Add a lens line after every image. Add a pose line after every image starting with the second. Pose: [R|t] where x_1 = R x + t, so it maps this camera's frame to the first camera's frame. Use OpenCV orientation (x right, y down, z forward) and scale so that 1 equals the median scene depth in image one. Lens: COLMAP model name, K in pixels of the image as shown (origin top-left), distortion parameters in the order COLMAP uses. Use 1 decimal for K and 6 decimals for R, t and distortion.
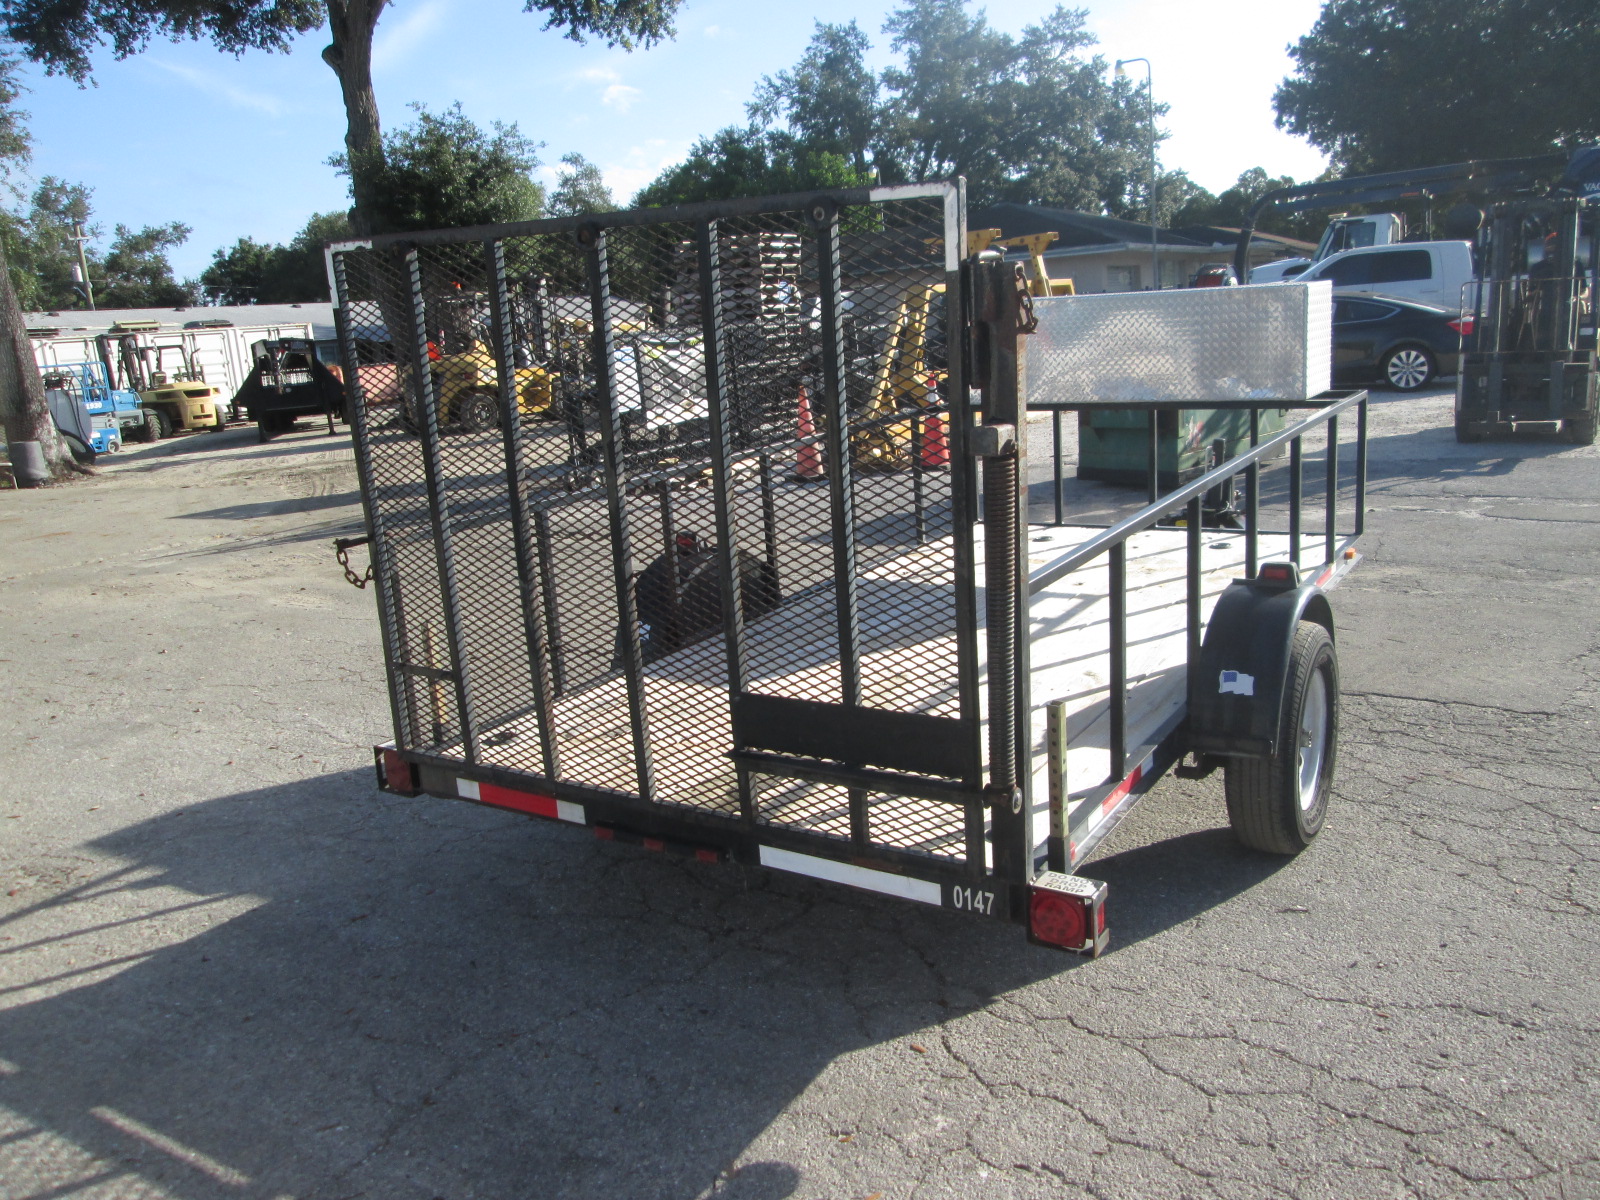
lens RADIAL K [[1306.9, 0, 806.2], [0, 1306.9, 599.9], [0, 0, 1]] dist [-0.045223, 0.012109]
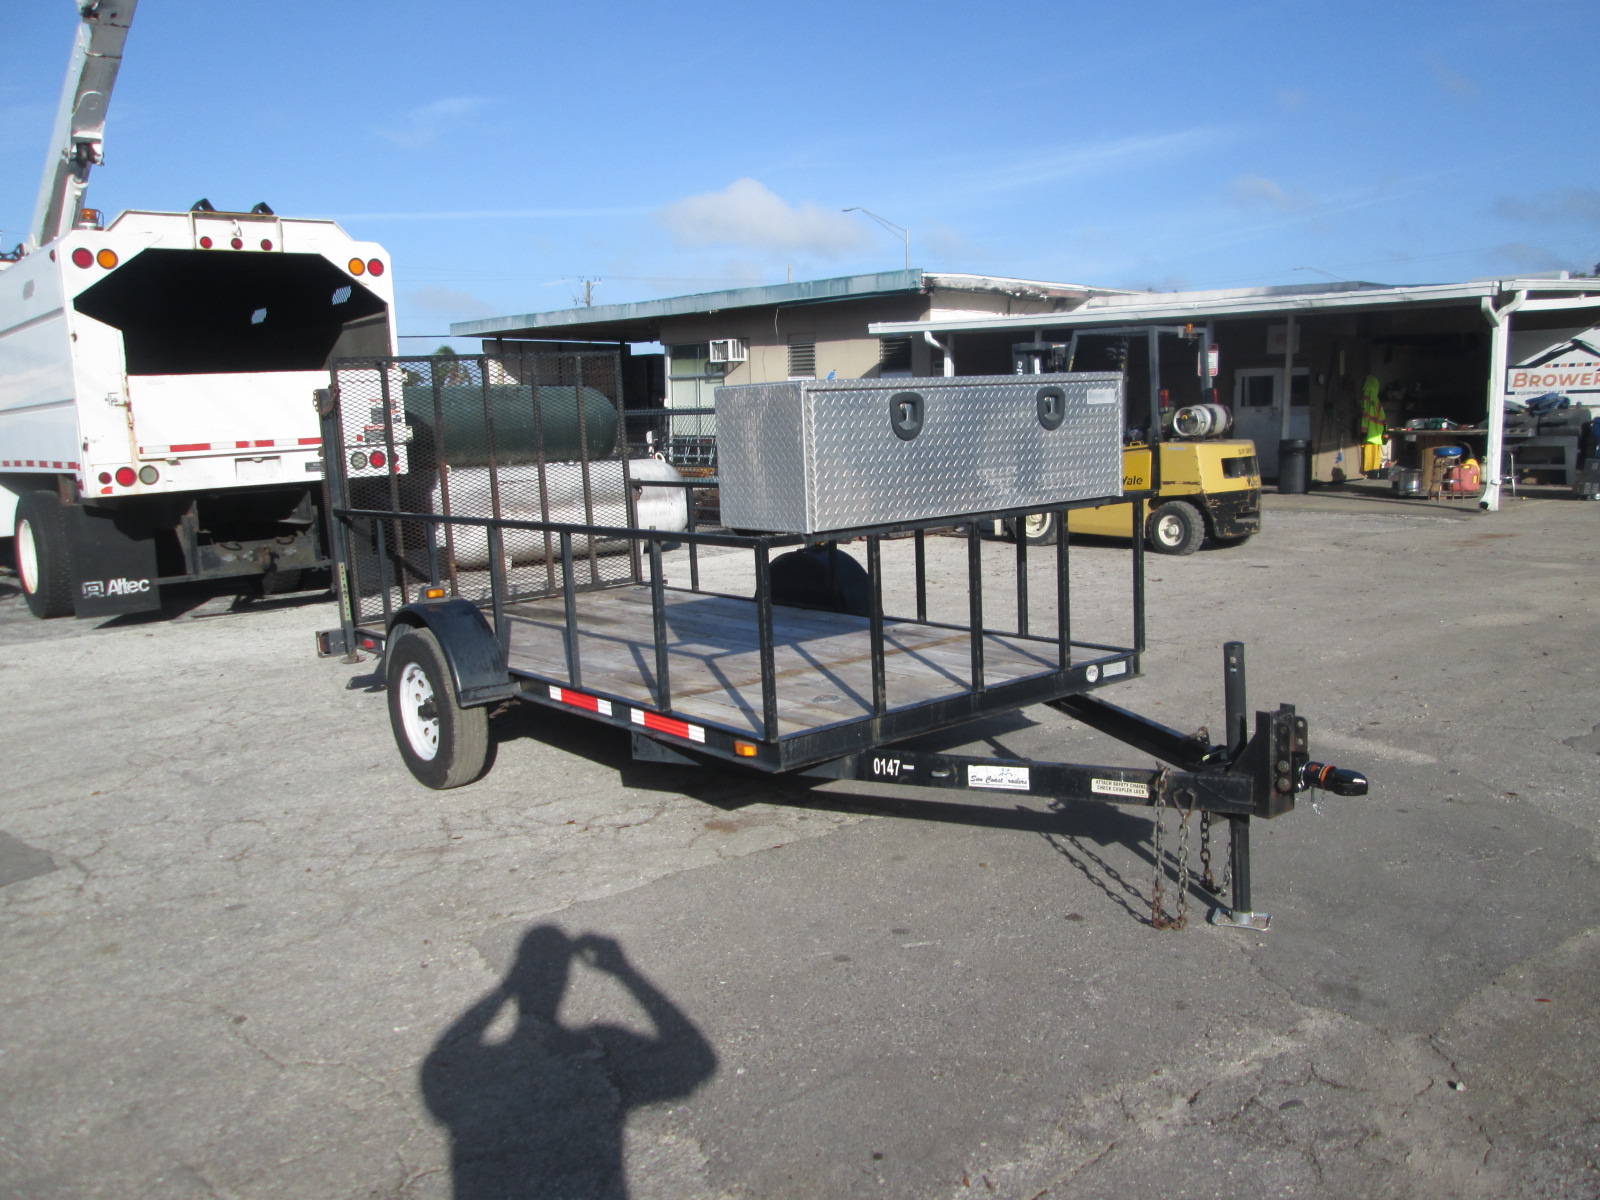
lens RADIAL K [[1306.9, 0, 802.2], [0, 1306.9, 587.4], [0, 0, 1]] dist [-0.045223, 0.012109]
pose [[-0.334315, 0.204697, -0.919963, 0.185678], [-0.144595, 0.953432, 0.264690, -0.056176], [0.931303, 0.221511, -0.289148, 0.213728]]
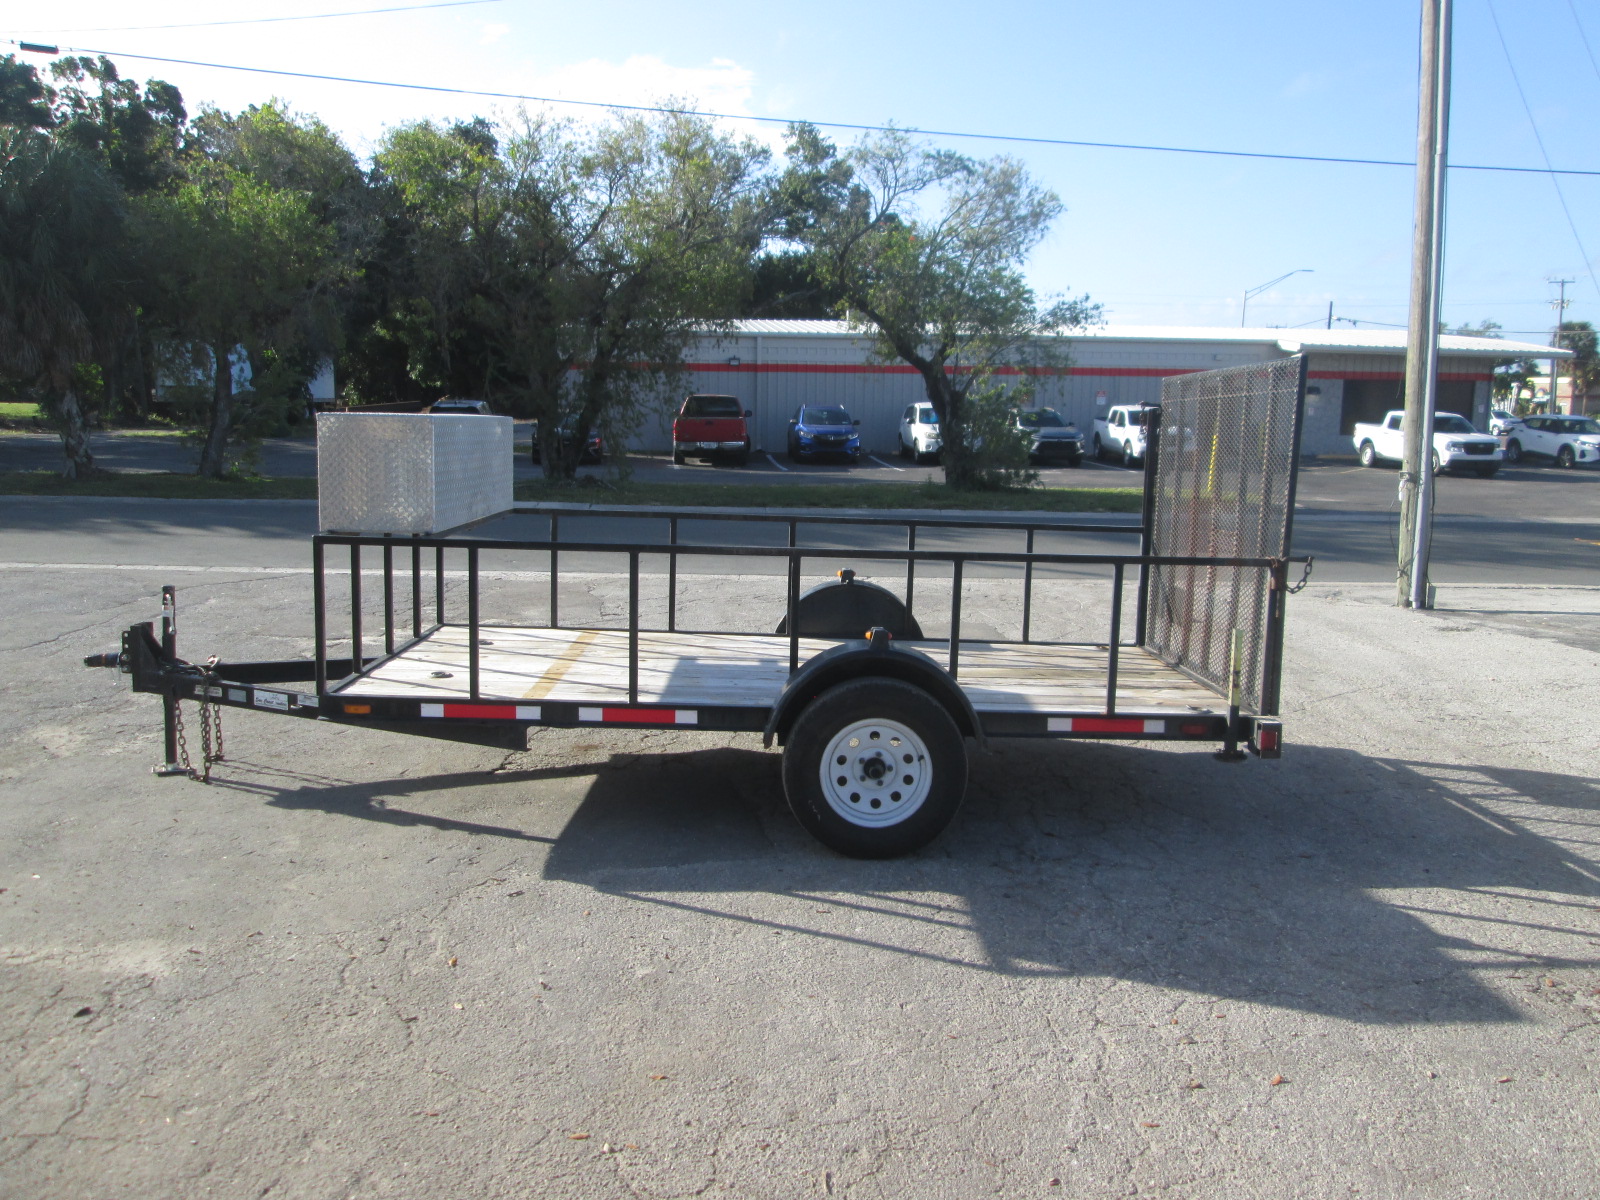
lens RADIAL K [[1306.9, 0, 792.0], [0, 1306.9, 546.1], [0, 0, 1]] dist [-0.045223, 0.012109]
pose [[-0.528977, -0.021919, 0.848353, -0.137586], [0.200131, 0.968249, 0.149806, -0.041873], [-0.824700, 0.249025, -0.507795, 0.236499]]
